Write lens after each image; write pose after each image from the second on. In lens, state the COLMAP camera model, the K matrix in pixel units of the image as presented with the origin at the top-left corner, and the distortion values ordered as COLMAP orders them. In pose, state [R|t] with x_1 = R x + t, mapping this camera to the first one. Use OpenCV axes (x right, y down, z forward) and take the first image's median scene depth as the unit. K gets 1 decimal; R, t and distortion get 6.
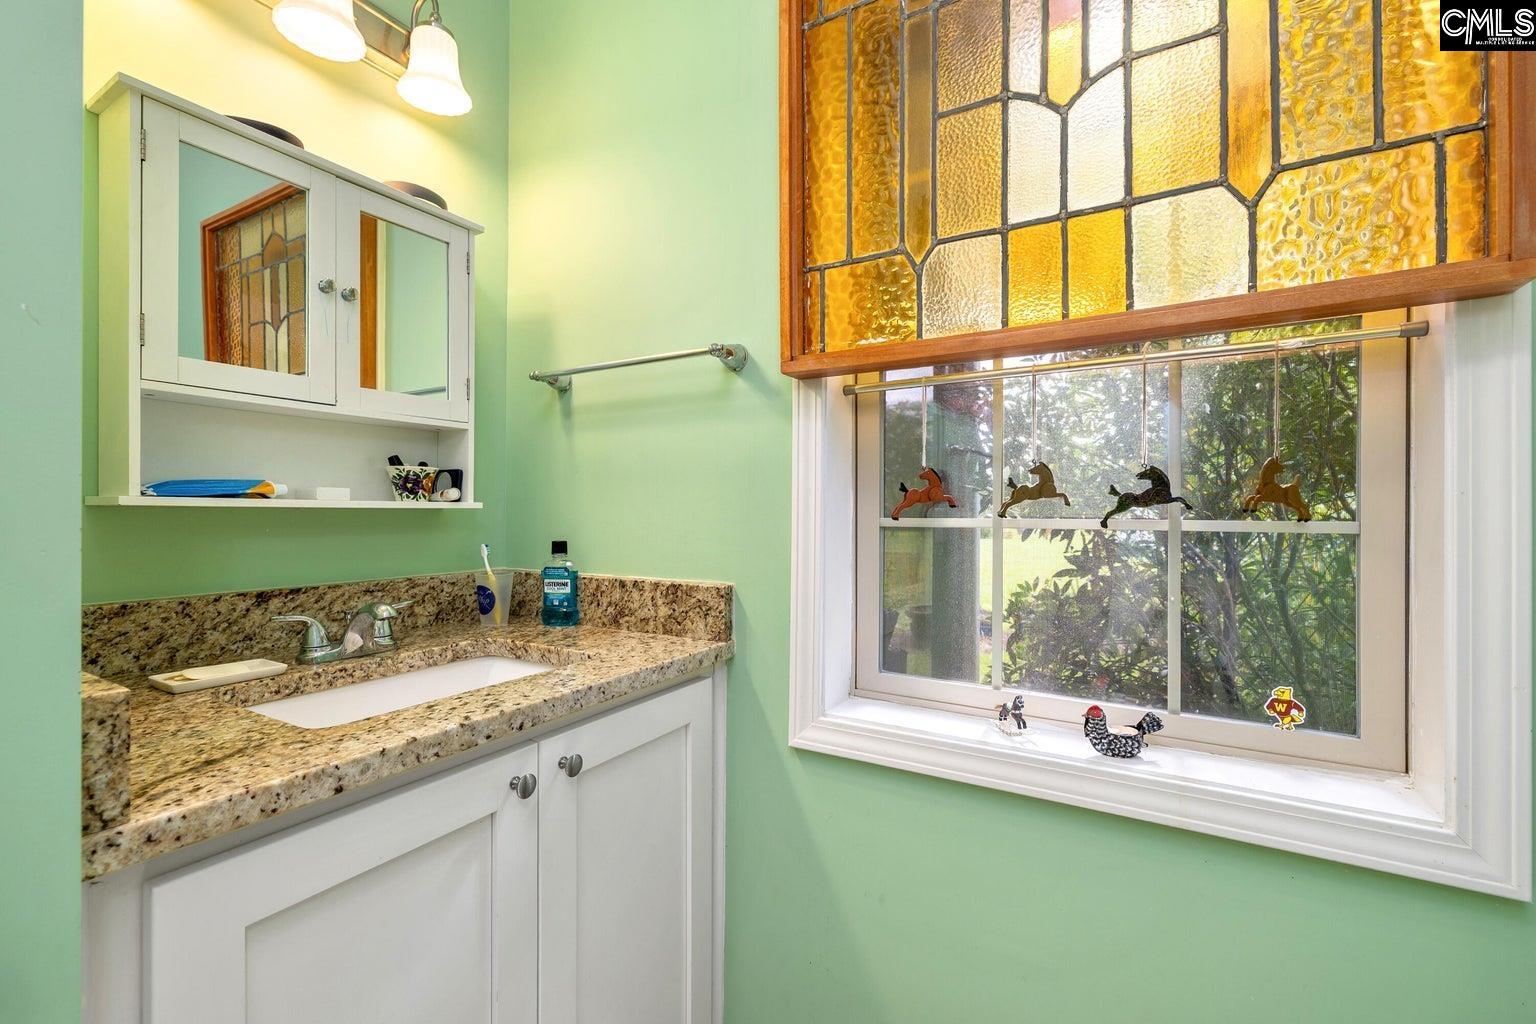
lens RADIAL K [[657.4, 0, 752.9], [0, 657.4, 513.8], [0, 0, 1]] dist [-0.001391, 0.000648]
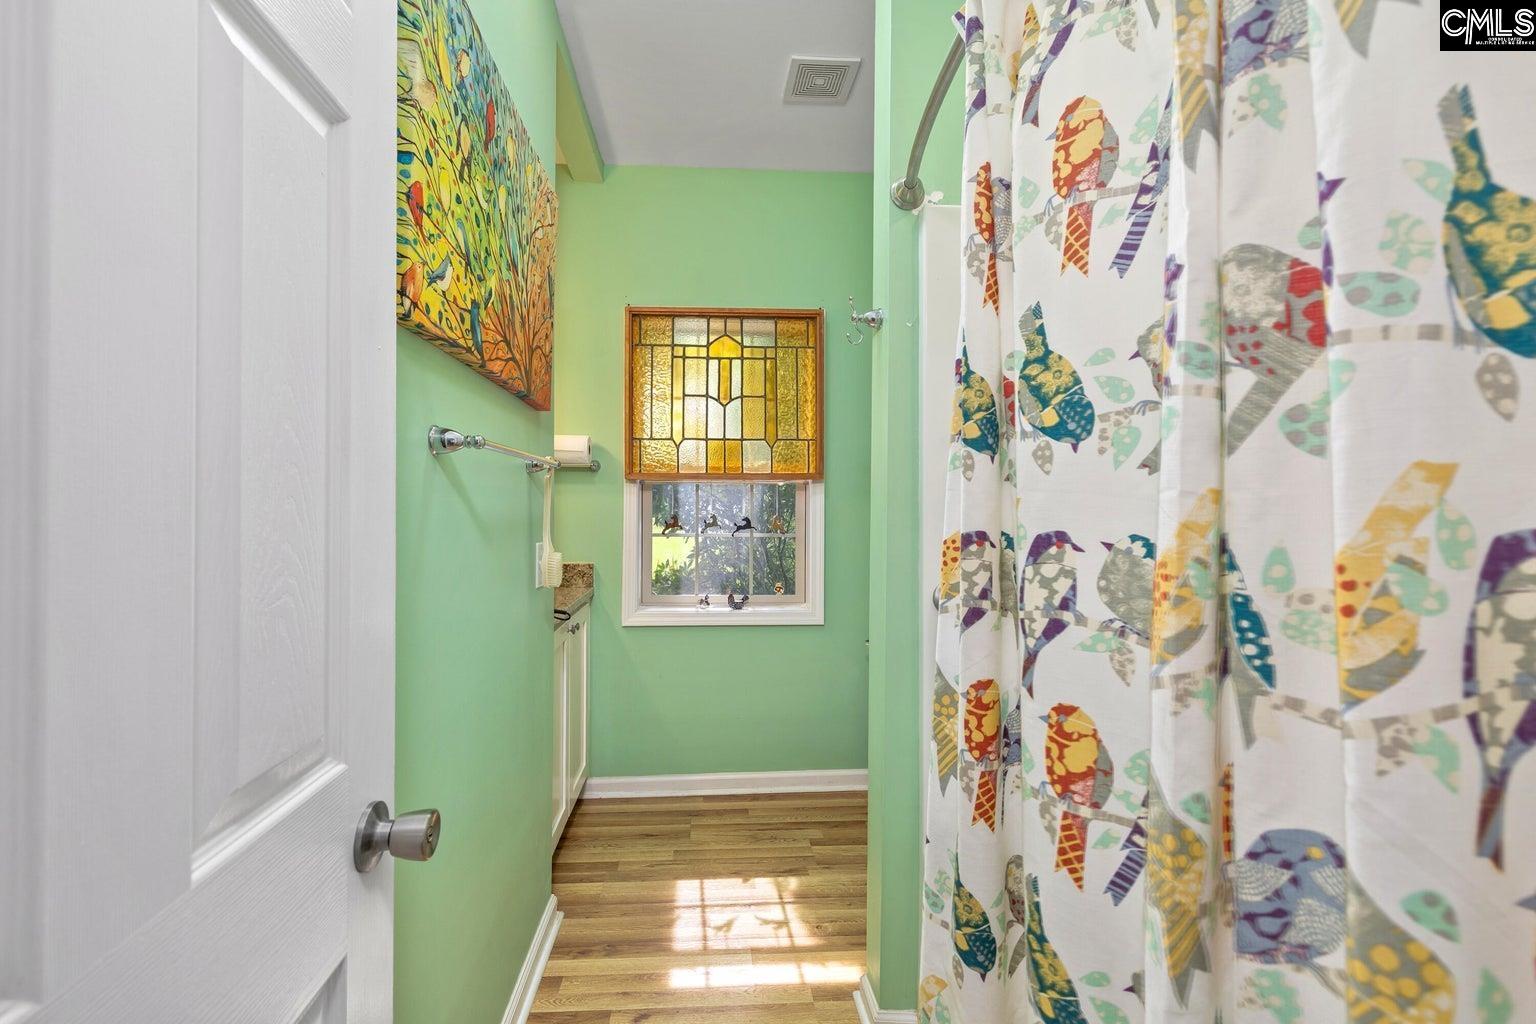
lens RADIAL K [[657.4, 0, 762.8], [0, 657.4, 508.8], [0, 0, 1]] dist [-0.001391, 0.000648]
pose [[0.818685, 0.003407, 0.574233, -1.139694], [-0.005965, 0.999979, 0.002570, -0.121241], [-0.574212, -0.005530, 0.818688, -1.626801]]
